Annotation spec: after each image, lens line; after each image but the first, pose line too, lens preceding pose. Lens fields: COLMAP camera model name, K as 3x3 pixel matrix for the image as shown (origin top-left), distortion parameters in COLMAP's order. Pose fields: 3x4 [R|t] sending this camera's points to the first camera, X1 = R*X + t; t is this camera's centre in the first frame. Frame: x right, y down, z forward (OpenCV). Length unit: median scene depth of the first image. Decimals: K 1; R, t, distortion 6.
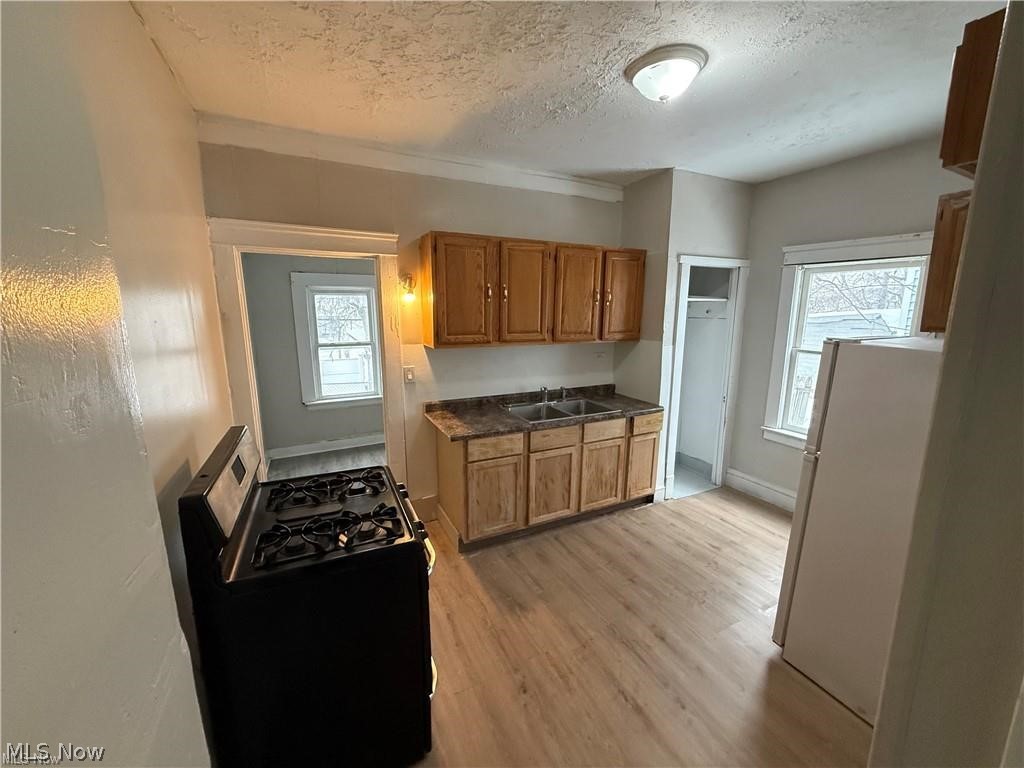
lens RADIAL K [[406.7, 0, 510.1], [0, 406.7, 386.0], [0, 0, 1]] dist [-0.000764, -0.000237]
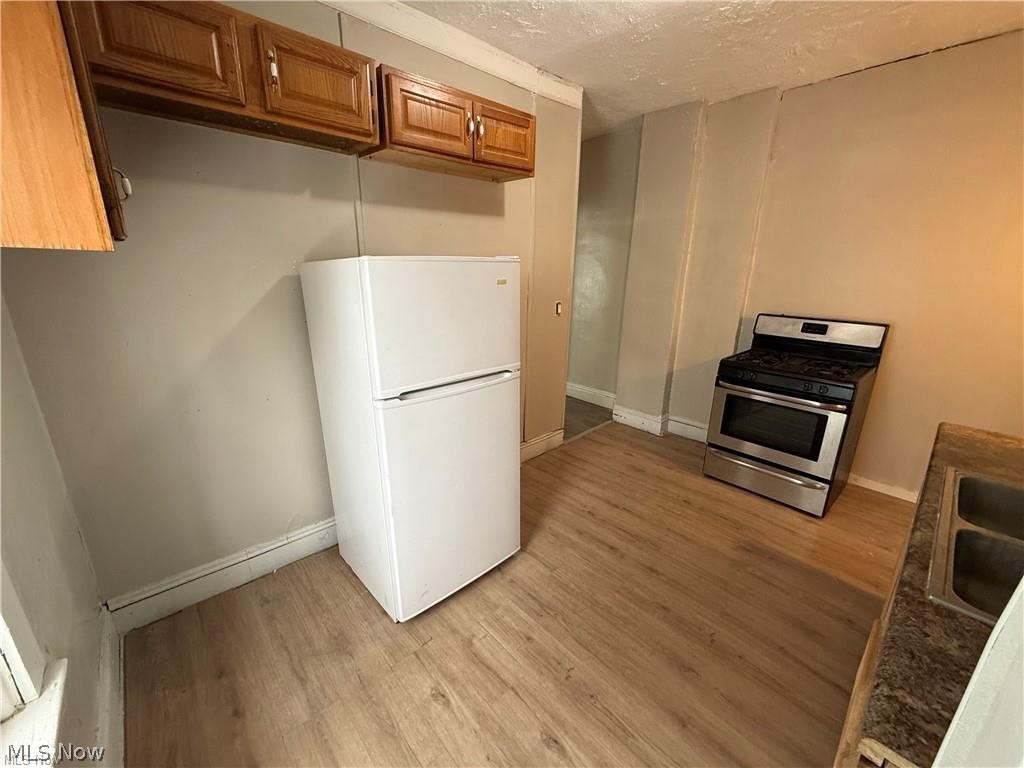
lens RADIAL K [[406.7, 0, 510.1], [0, 406.7, 386.0], [0, 0, 1]] dist [-0.000764, -0.000237]
pose [[-0.962010, 0.067167, -0.264622, 0.827929], [-0.060622, 0.892515, 0.446926, -0.222189], [0.266198, 0.445989, -0.854537, 1.537369]]
